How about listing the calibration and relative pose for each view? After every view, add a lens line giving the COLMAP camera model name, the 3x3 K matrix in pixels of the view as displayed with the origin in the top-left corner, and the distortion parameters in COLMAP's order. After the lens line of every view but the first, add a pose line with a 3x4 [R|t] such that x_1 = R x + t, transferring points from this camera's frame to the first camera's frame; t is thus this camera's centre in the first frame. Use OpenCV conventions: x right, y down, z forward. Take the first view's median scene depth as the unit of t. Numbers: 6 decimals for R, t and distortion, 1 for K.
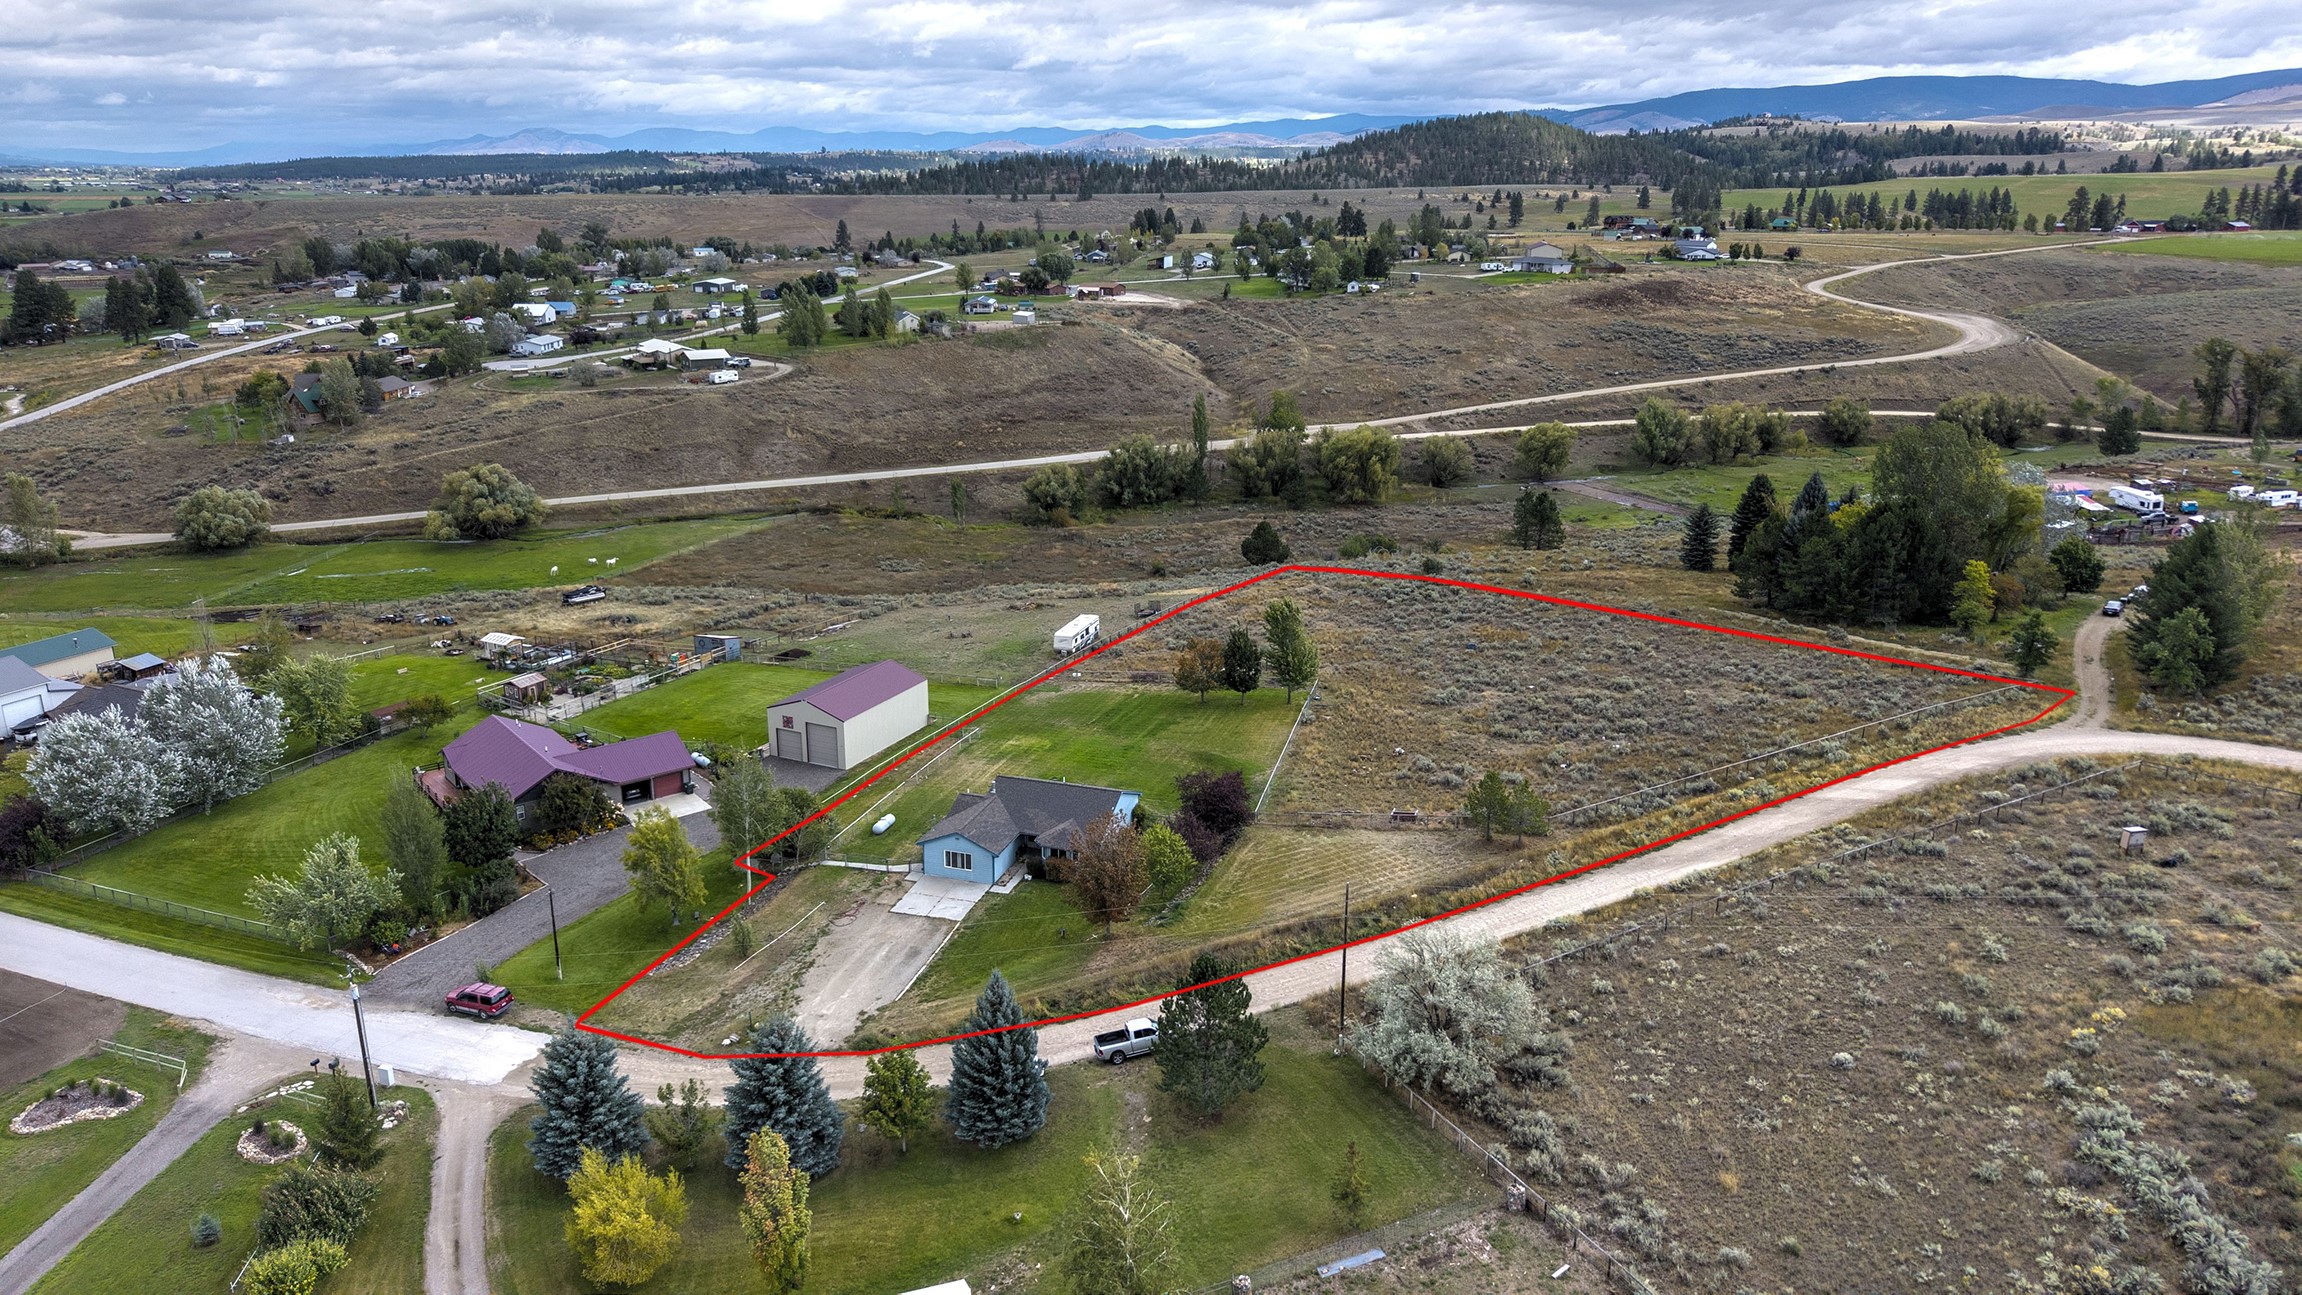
lens RADIAL K [[1556.6, 0, 1141.1], [0, 1556.6, 663.3], [0, 0, 1]] dist [0.020669, -0.025748]
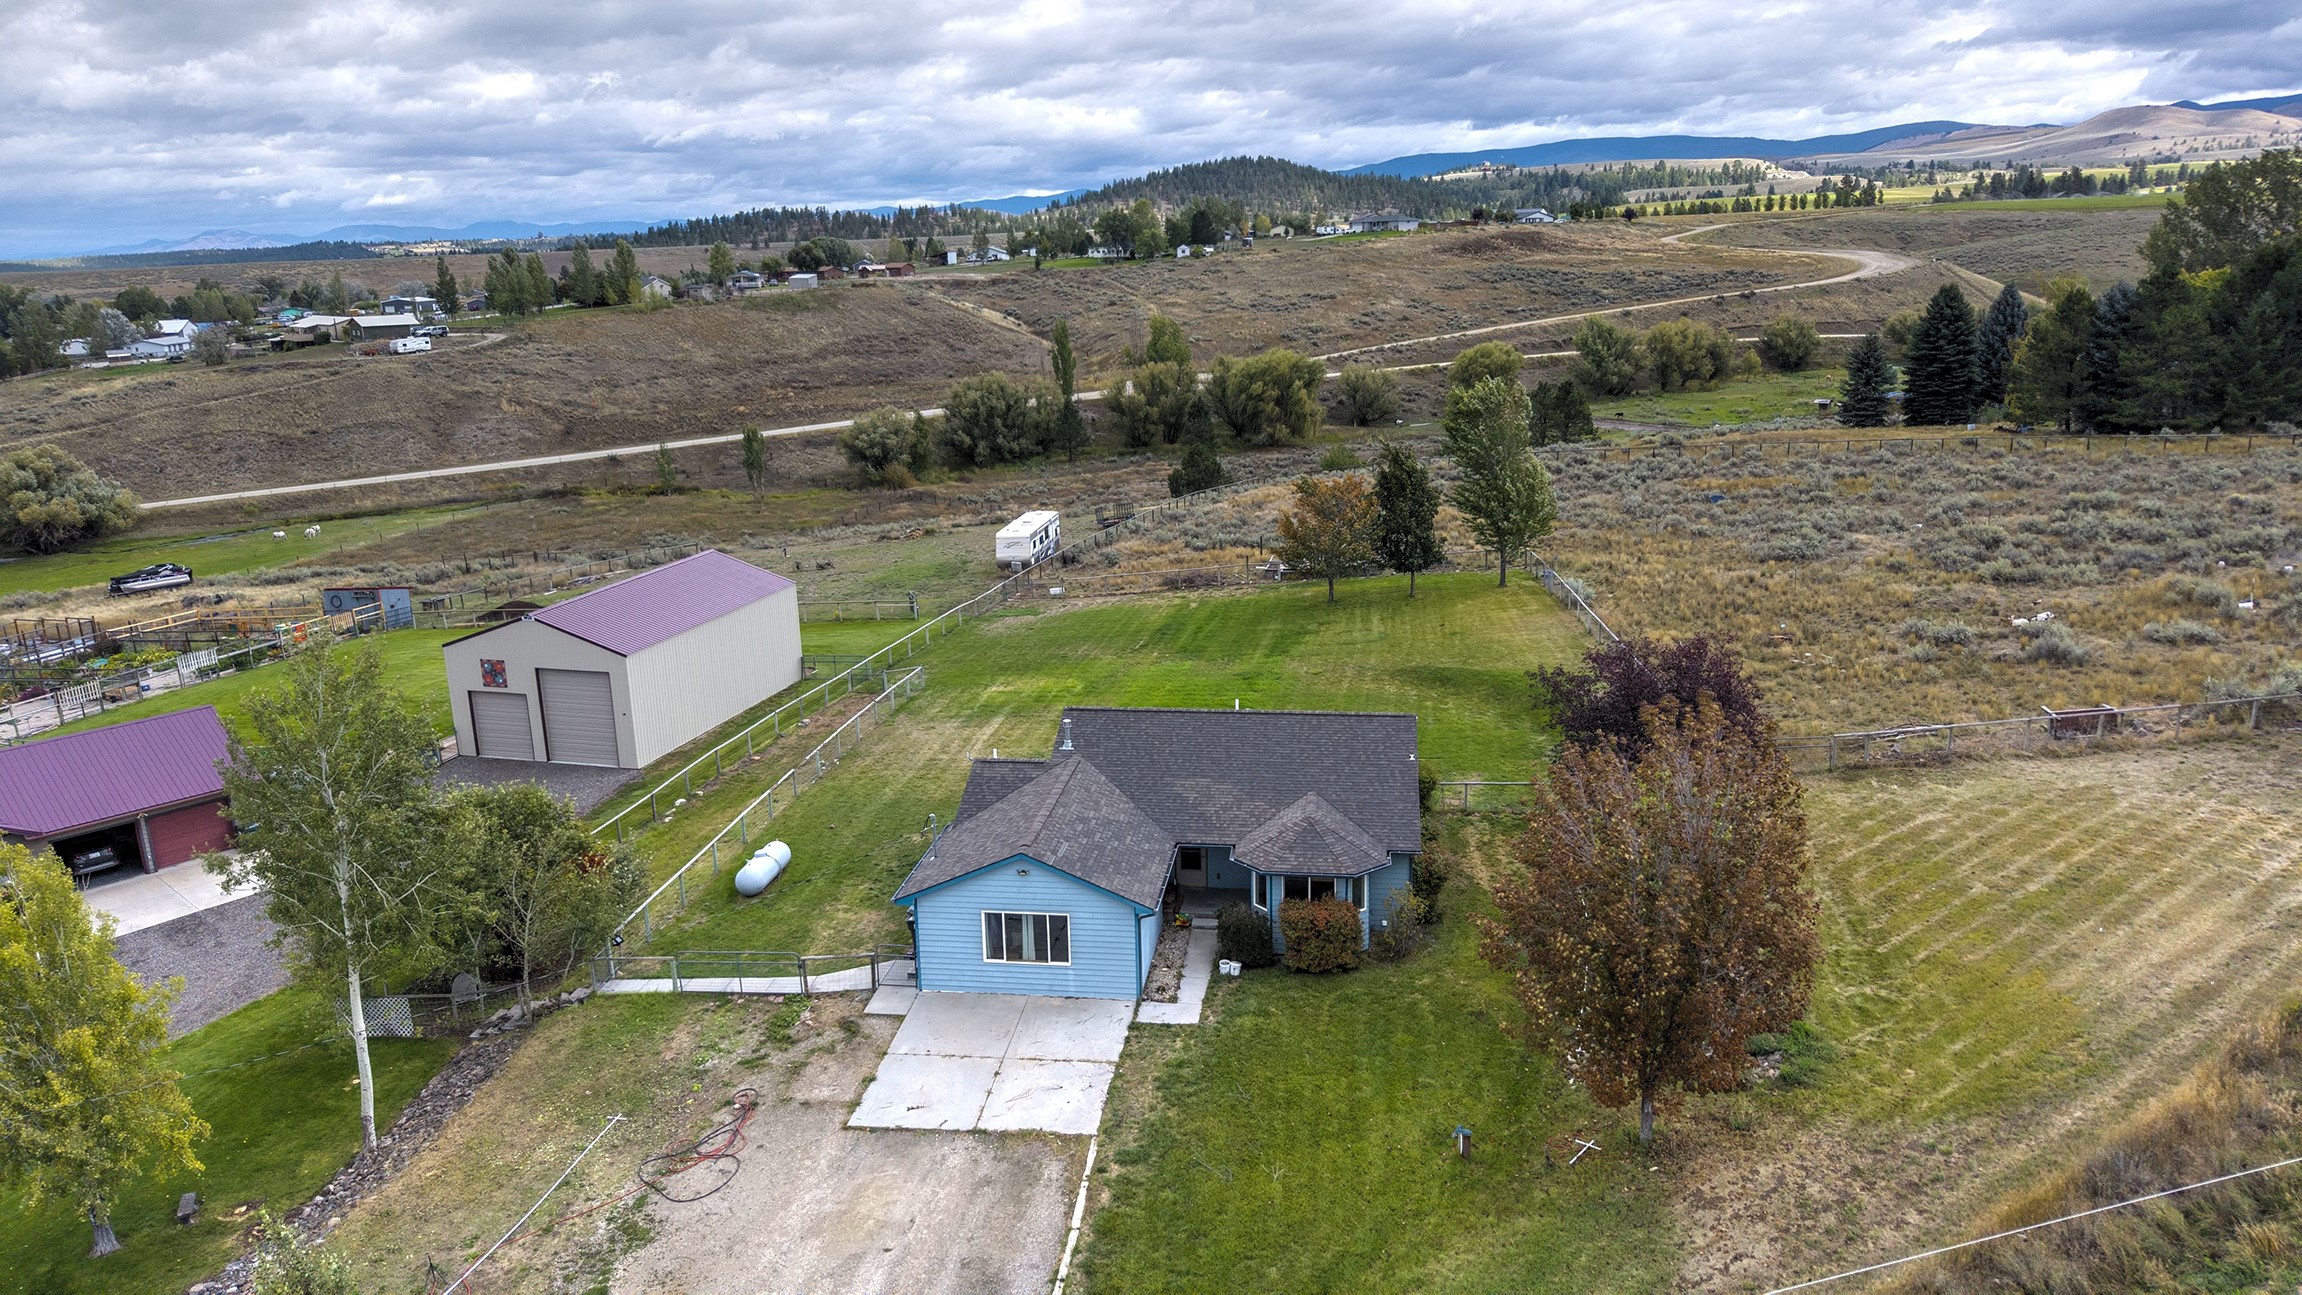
lens RADIAL K [[1556.6, 0, 1146.5], [0, 1556.6, 647.1], [0, 0, 1]] dist [0.020669, -0.025748]
pose [[0.985353, -0.071919, 0.154622, -0.053349], [0.080574, 0.995471, -0.050448, 0.031868], [-0.150294, 0.062168, 0.986685, 0.253433]]
